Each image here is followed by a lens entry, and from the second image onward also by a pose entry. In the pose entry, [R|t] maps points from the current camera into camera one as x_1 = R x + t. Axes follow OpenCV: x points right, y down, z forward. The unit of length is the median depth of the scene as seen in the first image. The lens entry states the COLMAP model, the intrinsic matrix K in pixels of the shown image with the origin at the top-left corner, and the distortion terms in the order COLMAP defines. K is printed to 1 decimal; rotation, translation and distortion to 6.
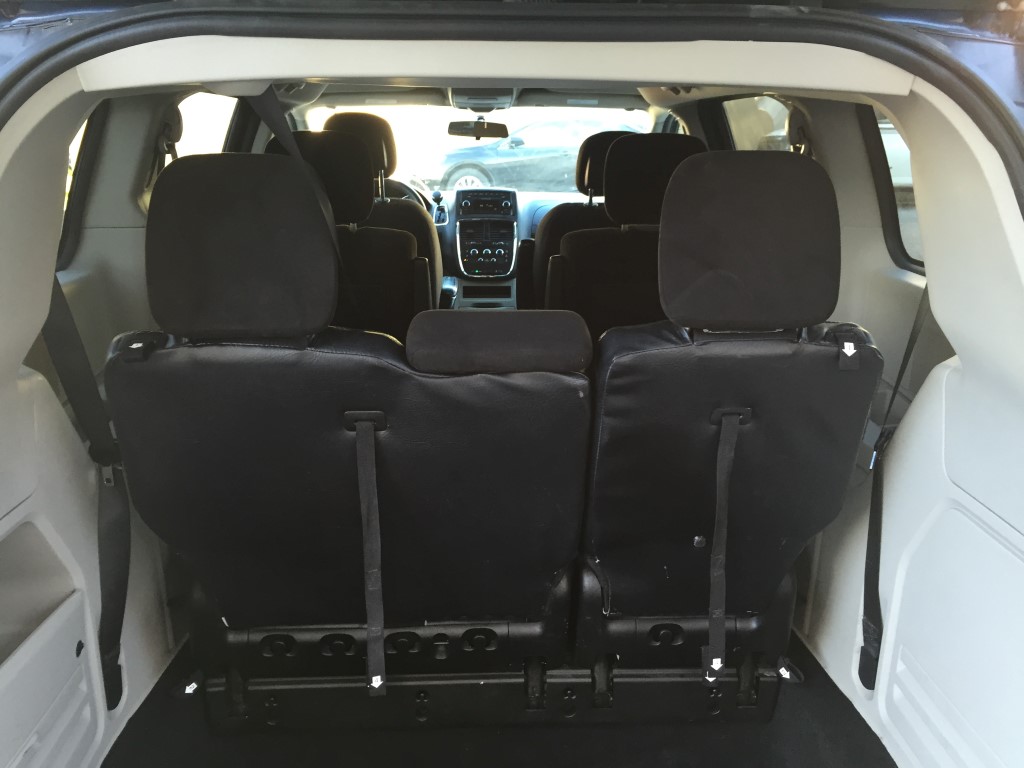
lens RADIAL K [[871.5, 0, 512.1], [0, 871.5, 385.4], [0, 0, 1]] dist [0.086169, -0.129655]
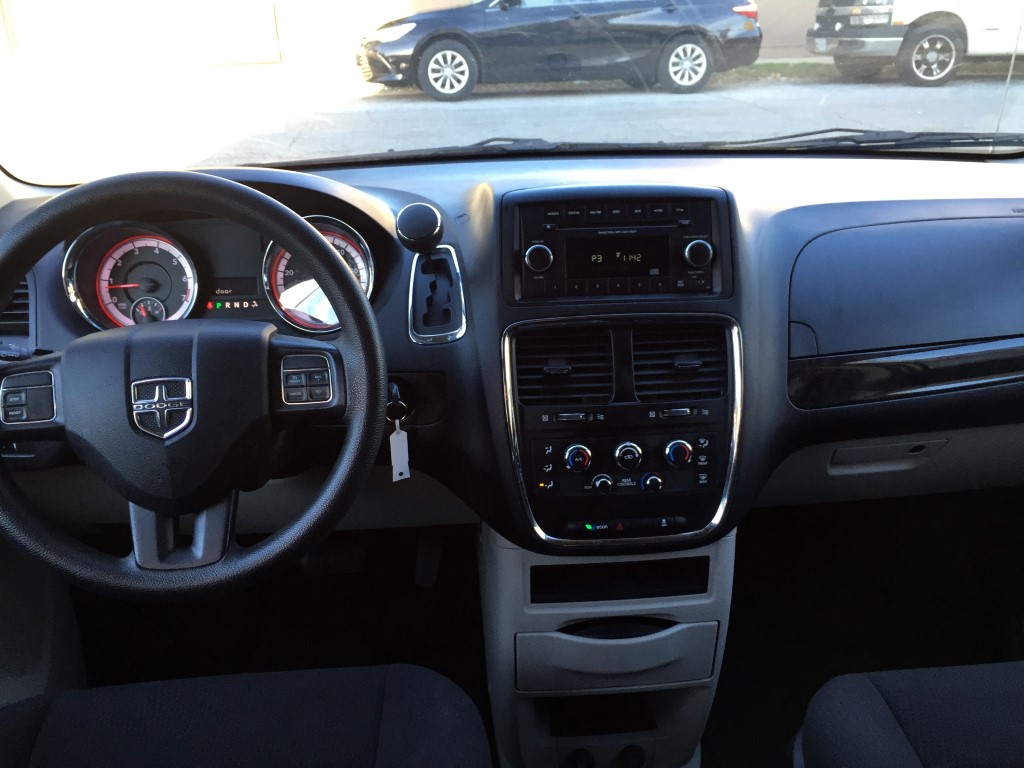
lens RADIAL K [[871.5, 0, 512.3], [0, 871.5, 381.3], [0, 0, 1]] dist [0.086169, -0.129655]
pose [[0.999276, -0.031088, 0.021934, -0.066186], [0.027824, 0.990317, 0.136008, -0.205292], [-0.025950, -0.135299, 0.990465, 0.746474]]
